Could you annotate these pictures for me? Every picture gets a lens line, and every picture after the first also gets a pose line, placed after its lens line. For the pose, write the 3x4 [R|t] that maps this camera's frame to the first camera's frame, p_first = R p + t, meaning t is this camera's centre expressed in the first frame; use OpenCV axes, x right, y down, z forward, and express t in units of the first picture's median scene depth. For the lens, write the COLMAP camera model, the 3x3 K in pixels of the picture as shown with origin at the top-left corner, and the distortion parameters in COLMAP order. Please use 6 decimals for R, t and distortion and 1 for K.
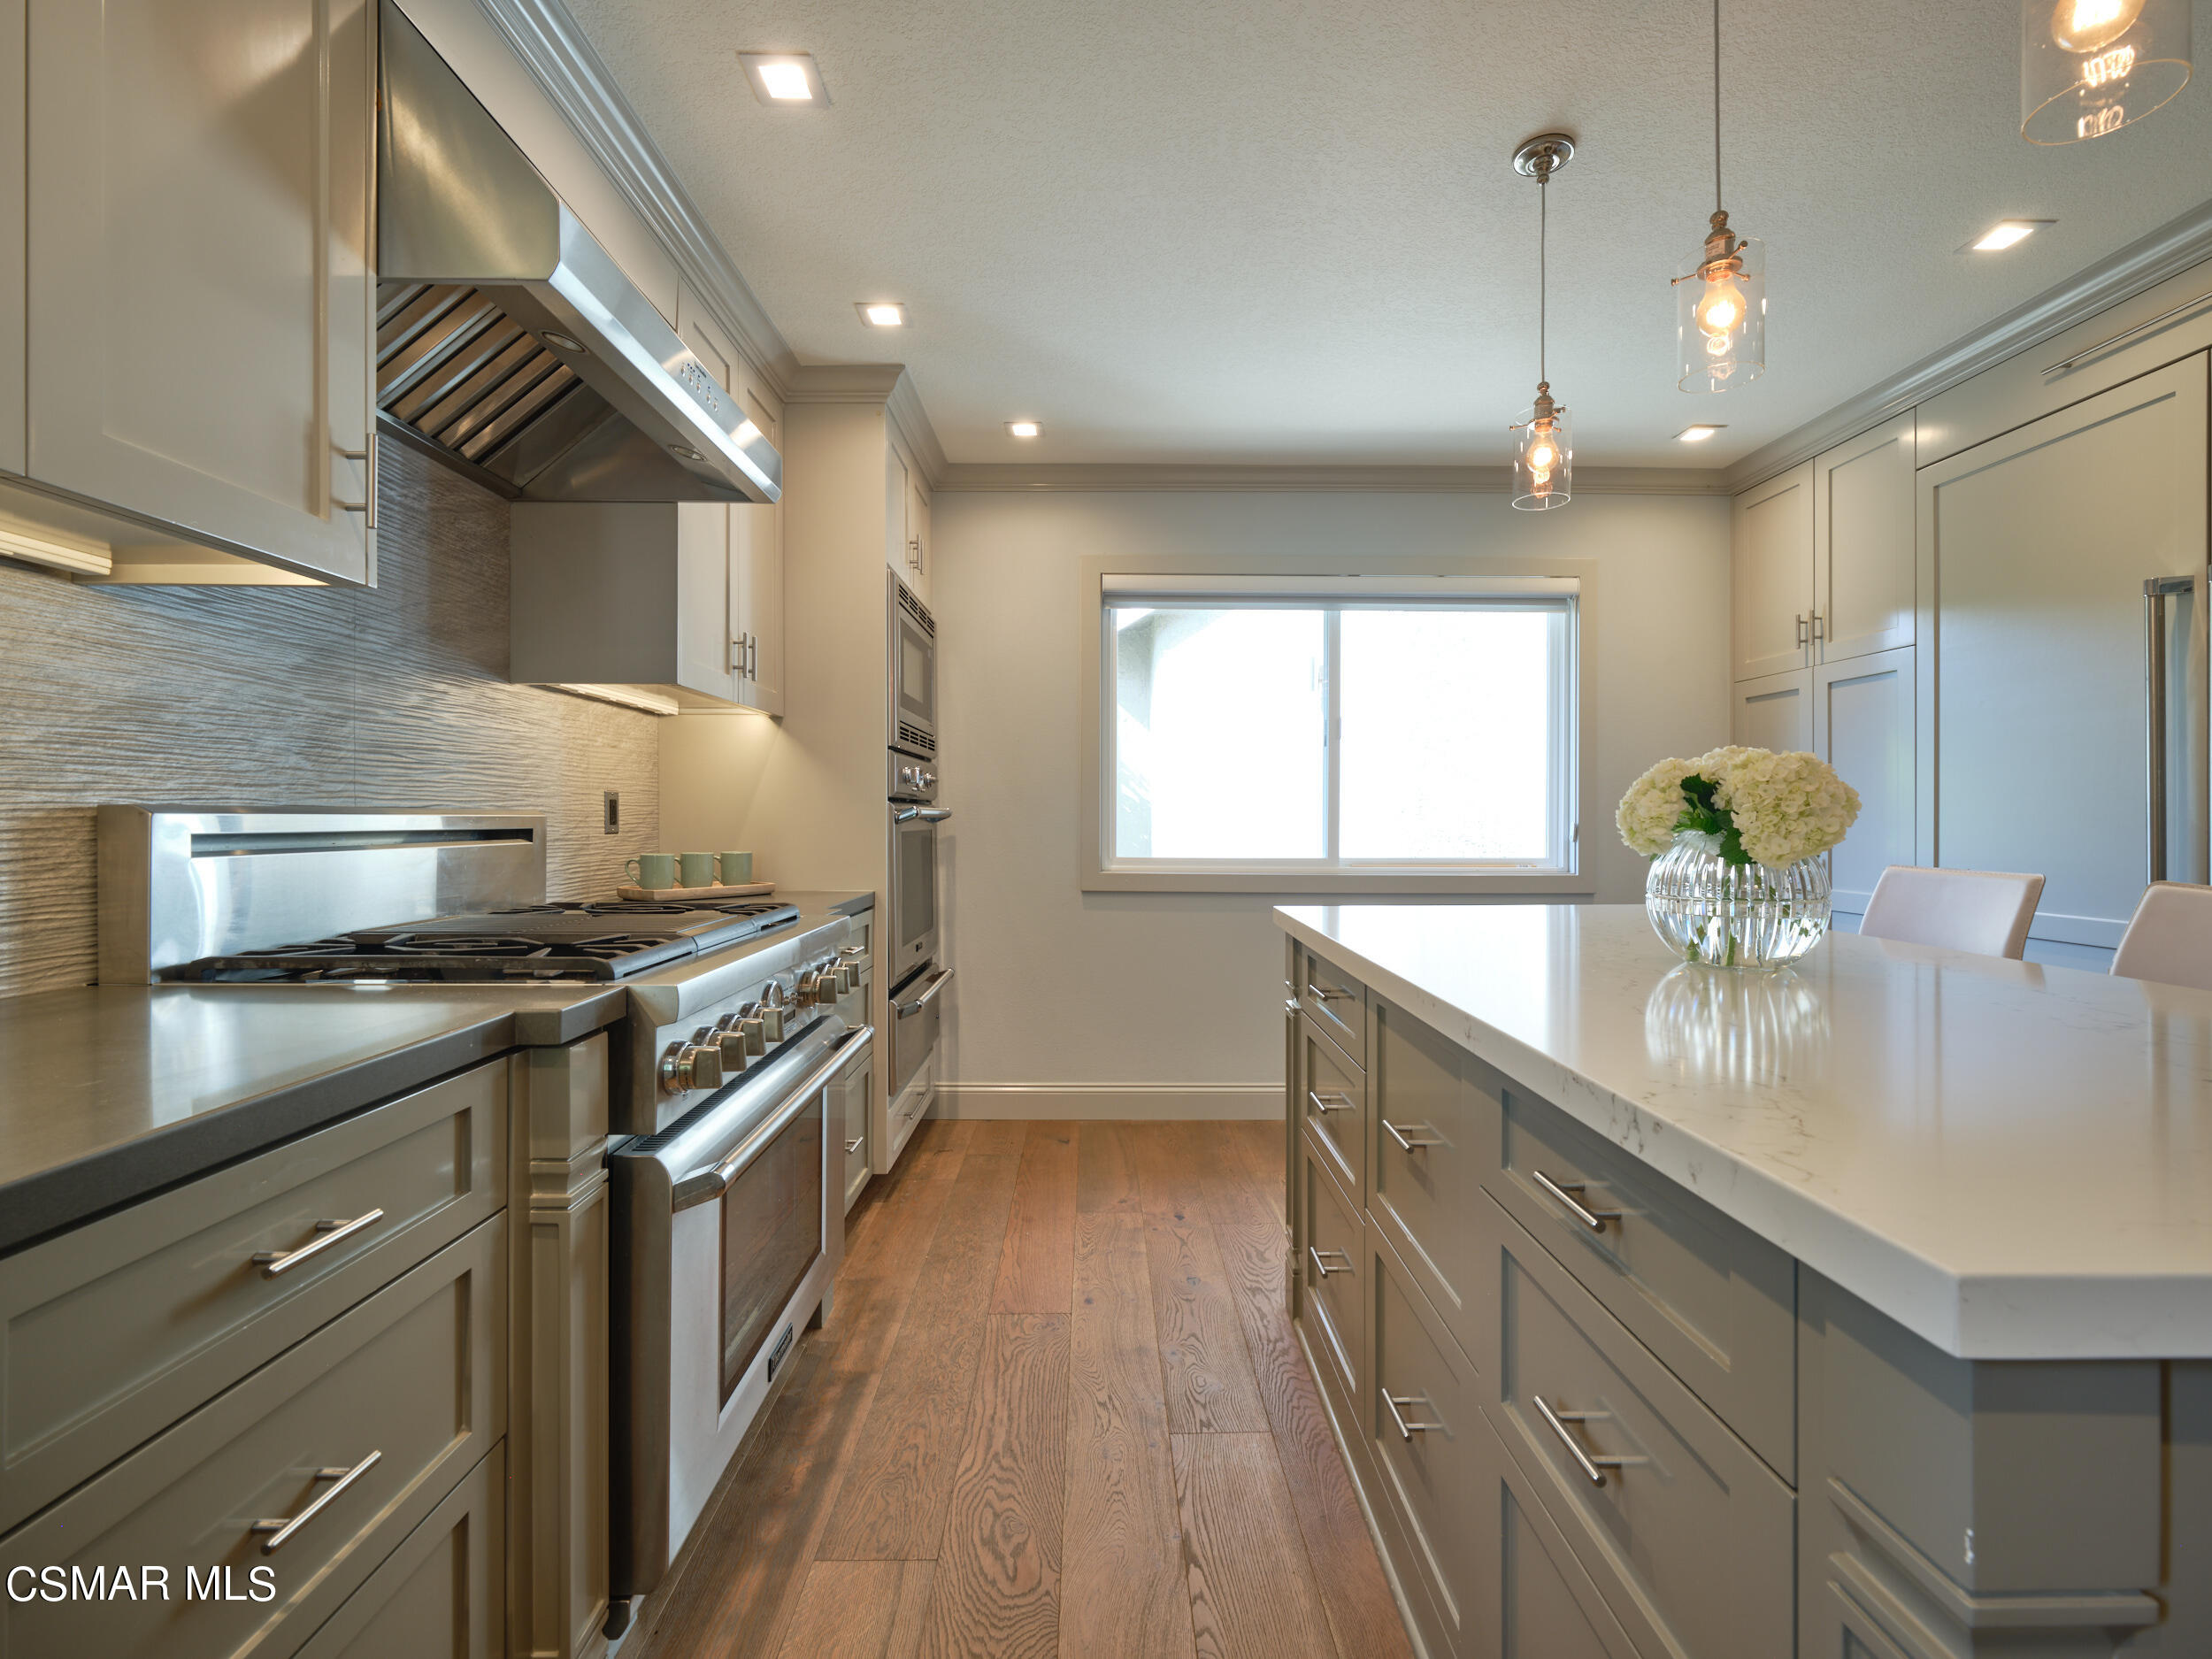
lens RADIAL K [[995.4, 0, 1103.1], [0, 995.4, 822.7], [0, 0, 1]] dist [-0.003465, 0.001187]
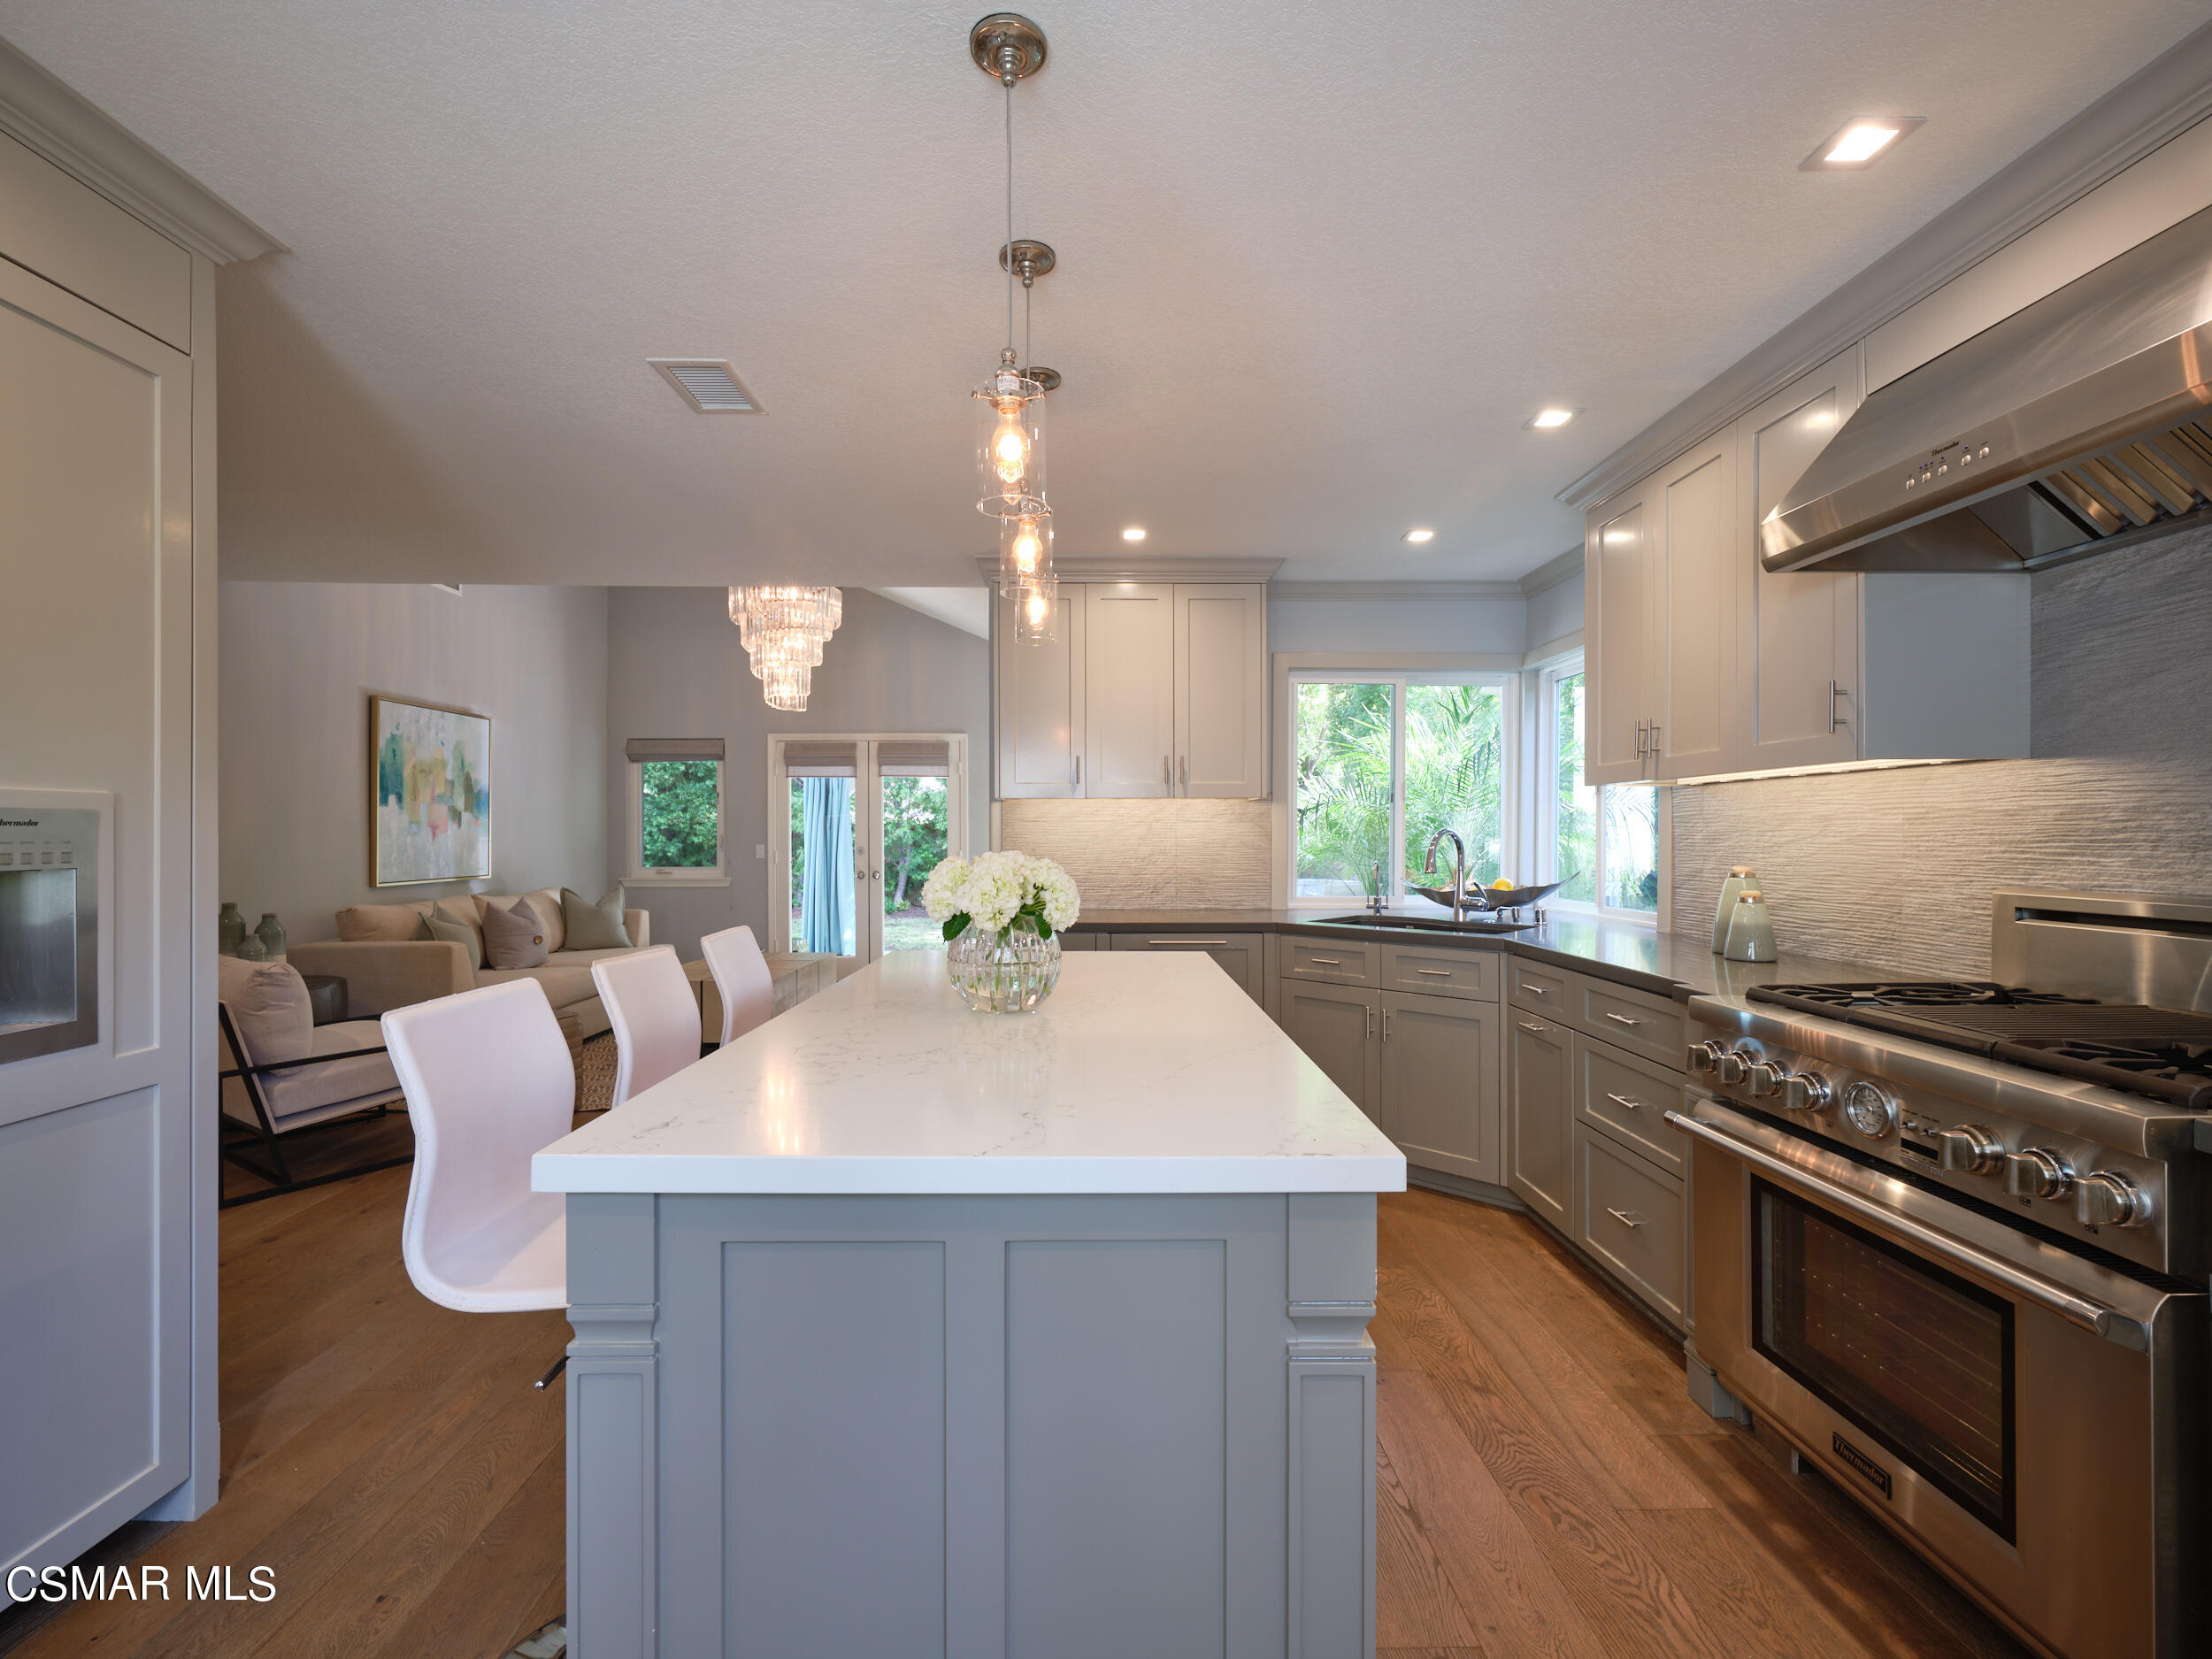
lens RADIAL K [[995.4, 0, 1105.0], [0, 995.4, 840.8], [0, 0, 1]] dist [-0.003465, 0.001187]
pose [[-0.999942, 0.001305, -0.010721, 0.332103], [0.001185, 0.999936, 0.011266, -0.068532], [0.010735, 0.011252, -0.999879, 1.543410]]
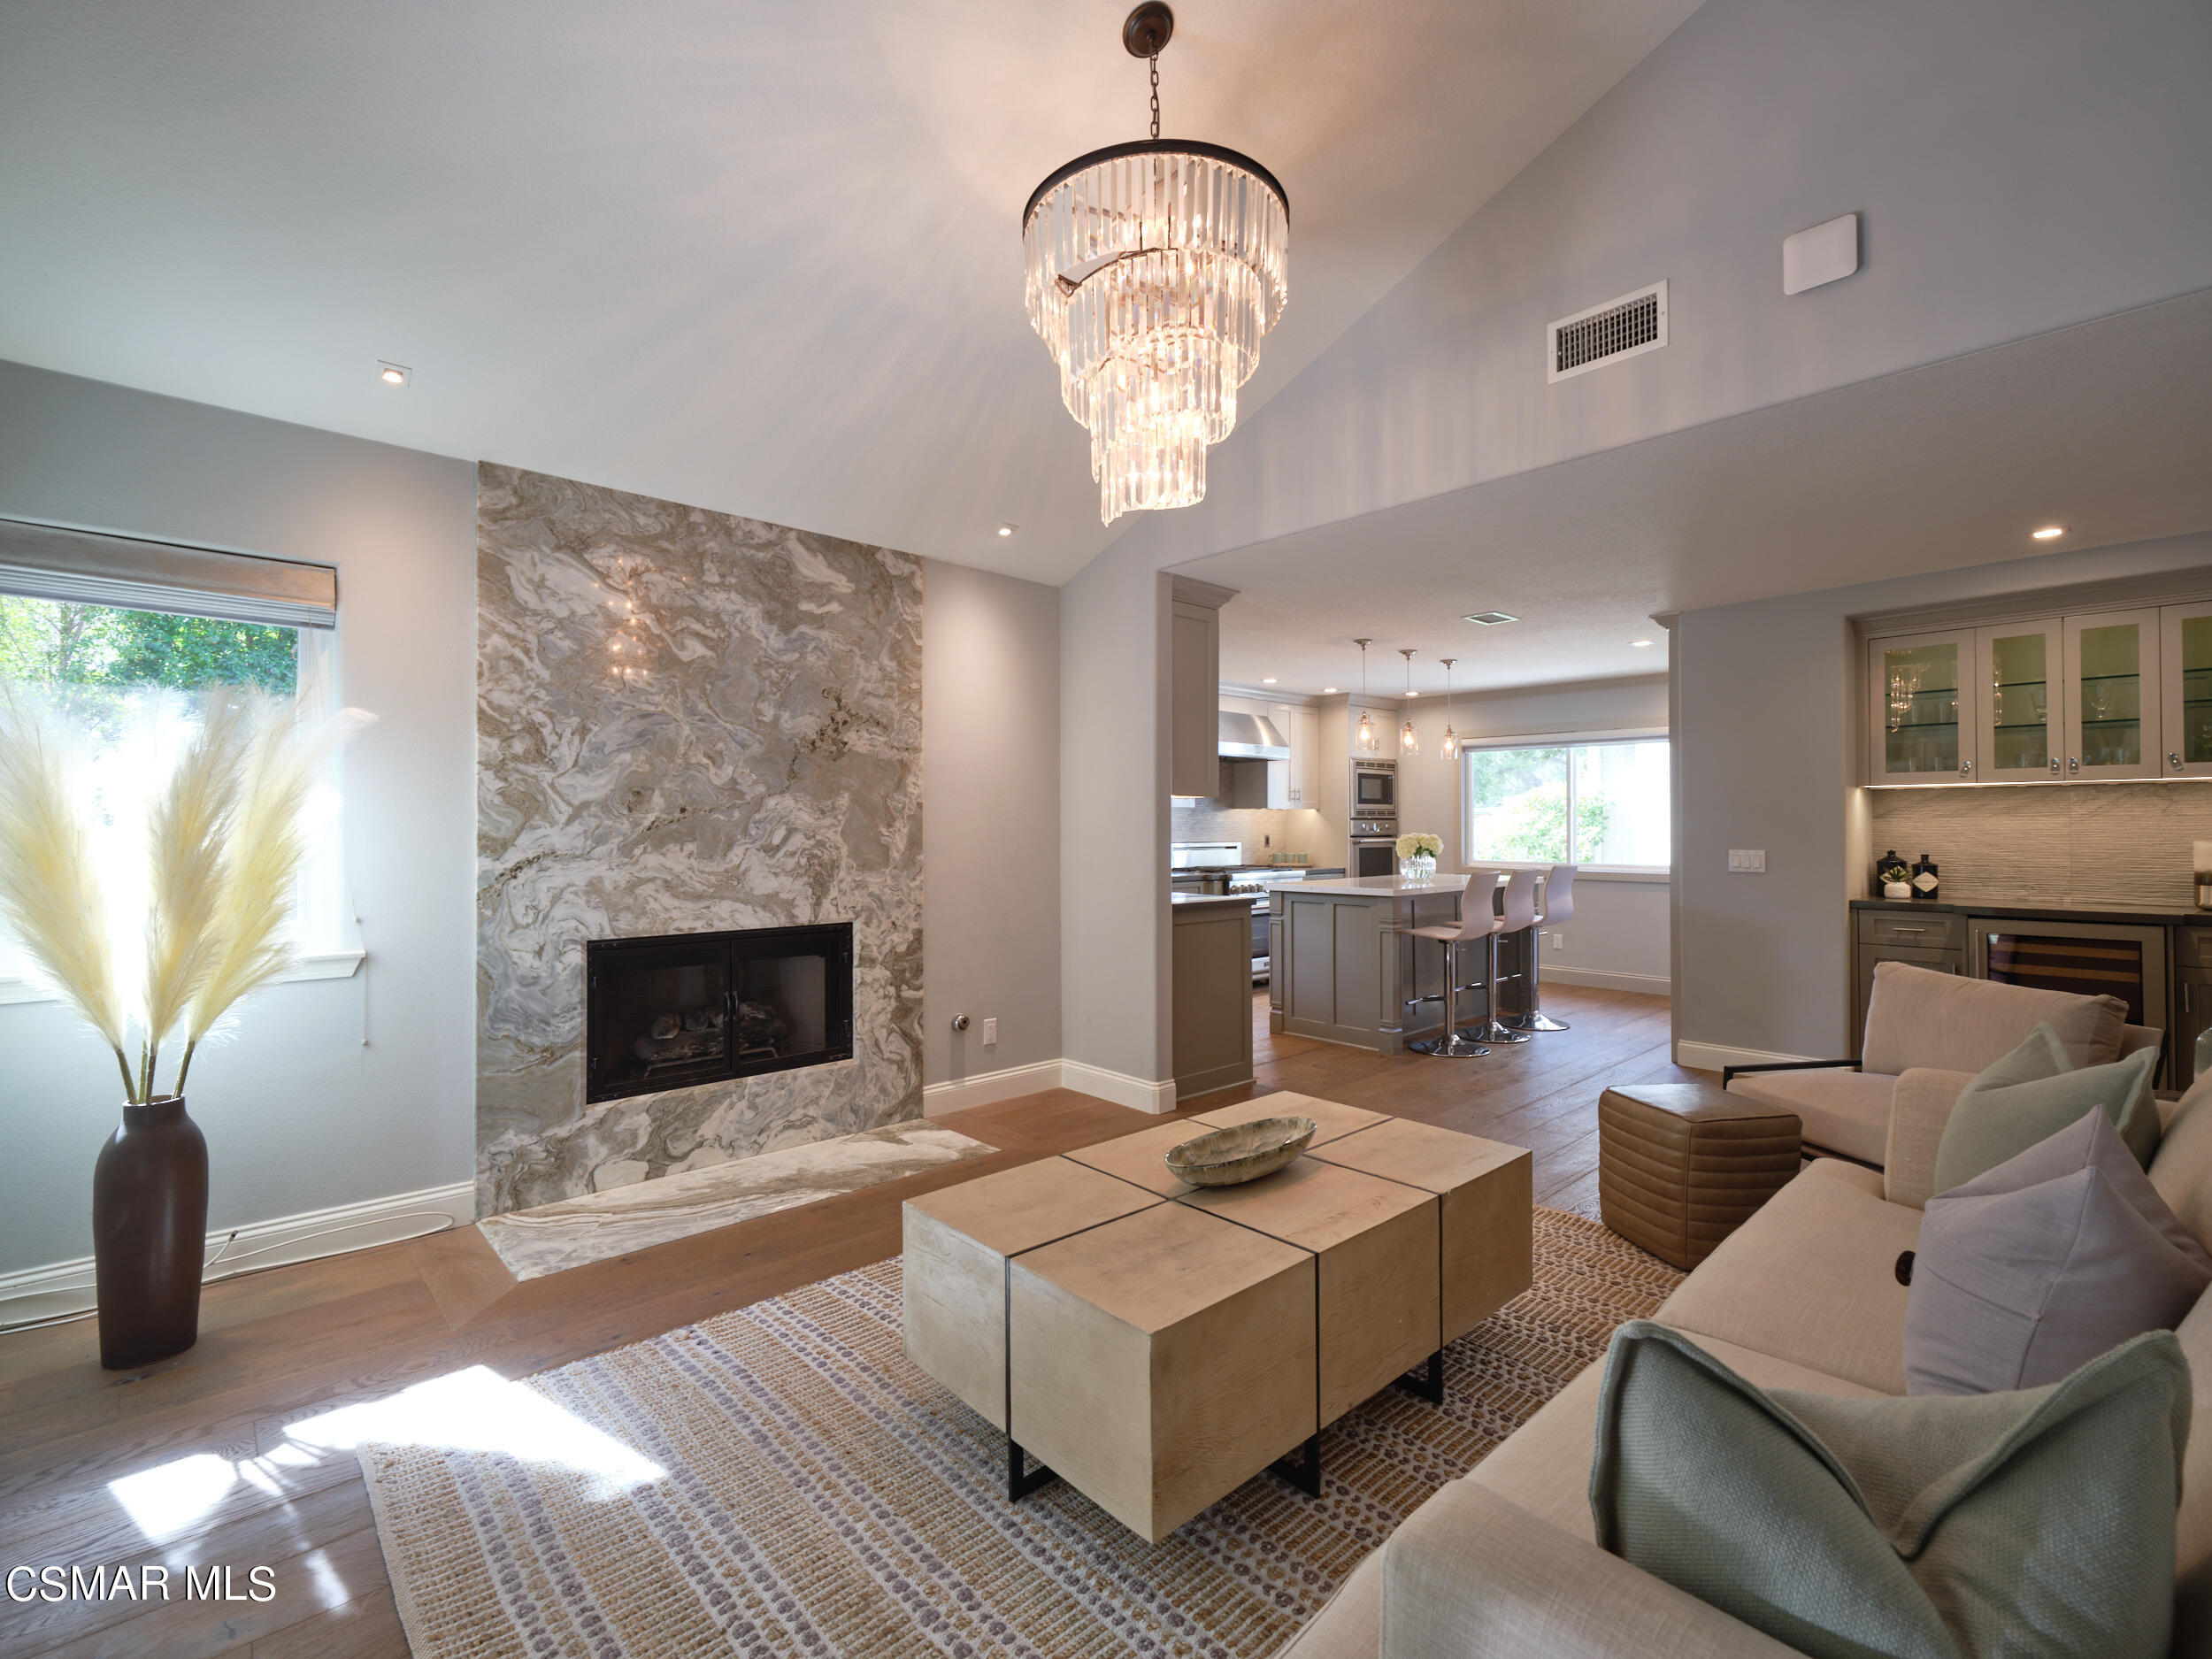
lens RADIAL K [[995.4, 0, 1096.7], [0, 995.4, 821.4], [0, 0, 1]] dist [-0.003465, 0.001187]
pose [[0.667031, -0.003878, -0.745020, 1.982645], [-0.002905, 0.999965, -0.007805, -0.058236], [0.745025, 0.007371, 0.666996, -2.042545]]
